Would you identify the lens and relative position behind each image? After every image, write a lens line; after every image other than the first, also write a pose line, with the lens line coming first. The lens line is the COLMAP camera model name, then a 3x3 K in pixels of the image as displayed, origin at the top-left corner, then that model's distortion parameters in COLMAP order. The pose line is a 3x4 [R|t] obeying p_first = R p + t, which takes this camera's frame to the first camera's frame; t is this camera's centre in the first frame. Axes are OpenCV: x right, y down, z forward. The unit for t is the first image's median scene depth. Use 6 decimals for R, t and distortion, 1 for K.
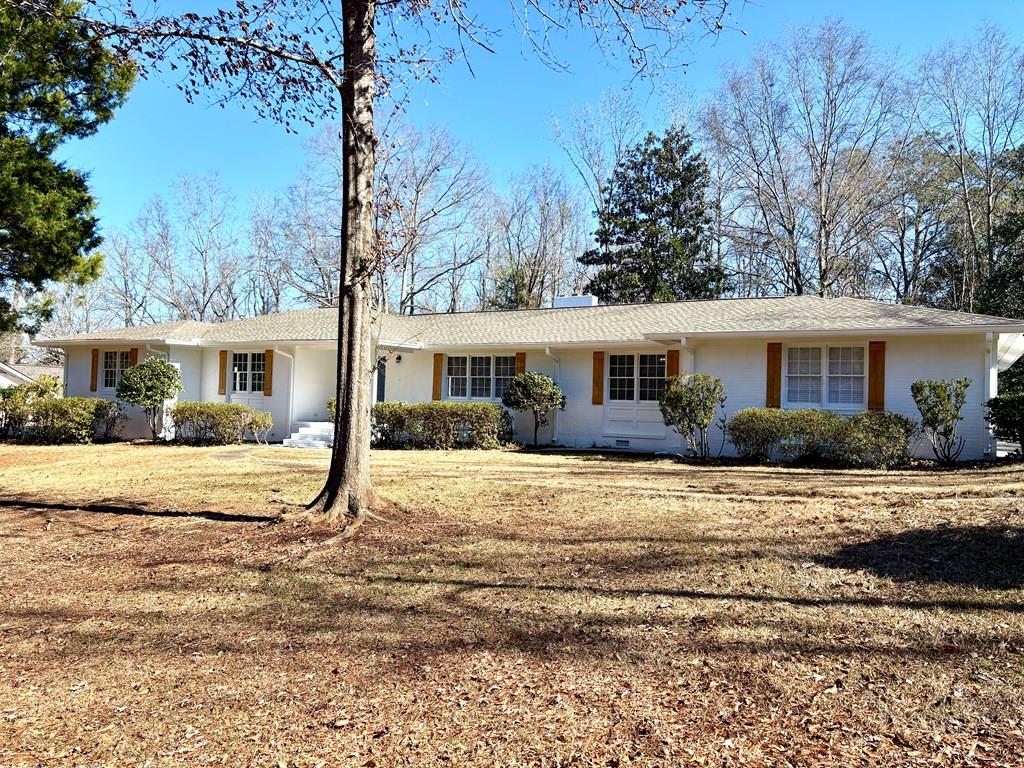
lens RADIAL K [[763.9, 0, 512.0], [0, 763.9, 384.0], [0, 0, 1]] dist [0.045979, -0.045955]
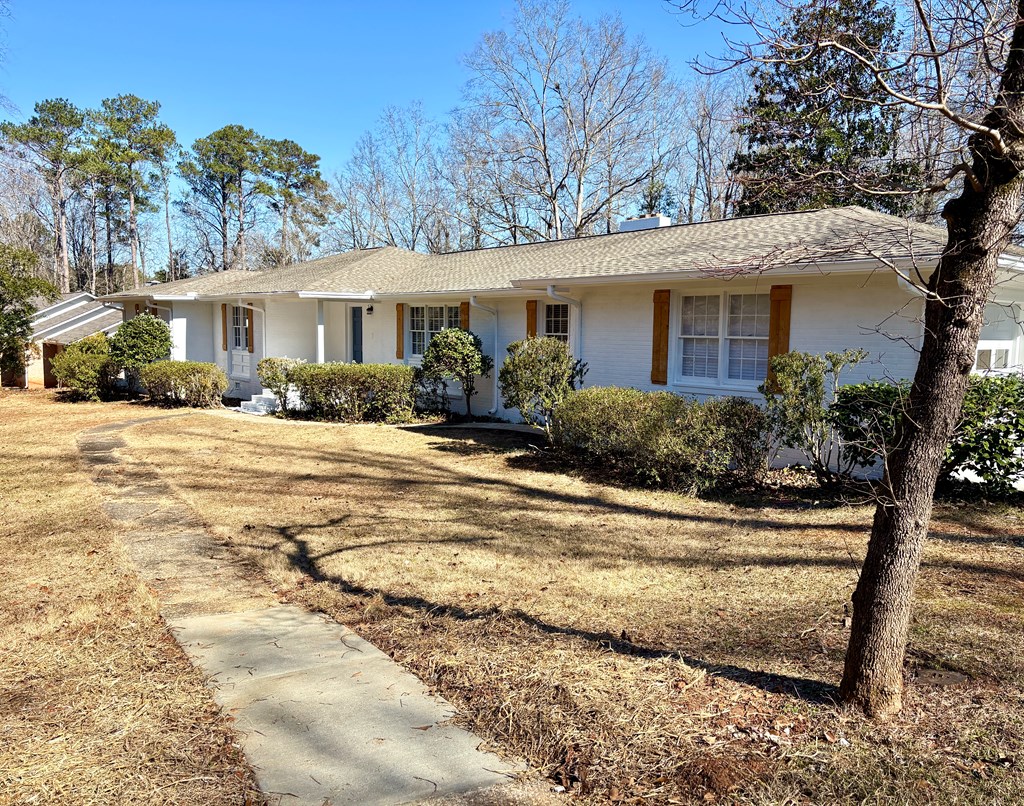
lens RADIAL K [[803.9, 0, 539.6], [0, 803.9, 399.0], [0, 0, 1]] dist [0.031693, -0.003279]
pose [[0.941705, 0.014096, -0.336143, 0.368164], [0.023028, 0.994078, 0.106199, -0.026871], [0.335650, -0.107749, 0.935804, 0.211622]]
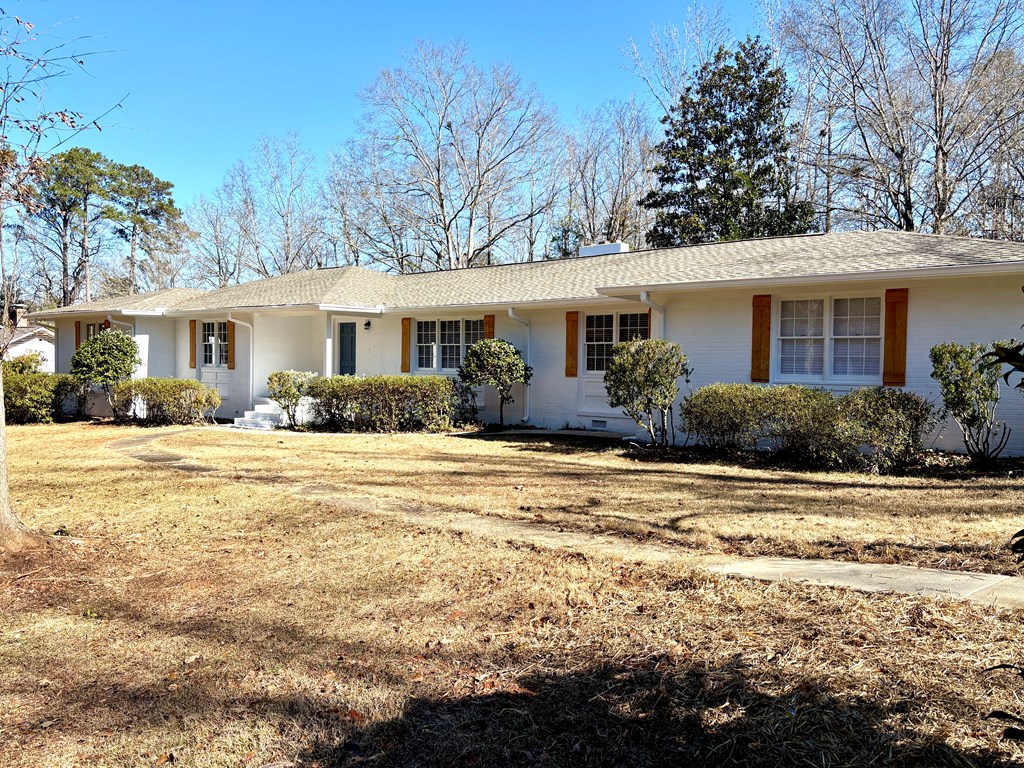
lens RADIAL K [[780.0, 0, 512.0], [0, 780.0, 384.0], [0, 0, 1]] dist [0.041174, -0.000591]
pose [[0.986307, -0.012417, -0.164451, 0.172686], [0.021199, 0.998435, 0.051756, -0.008840], [0.163551, -0.054533, 0.985026, 0.153424]]
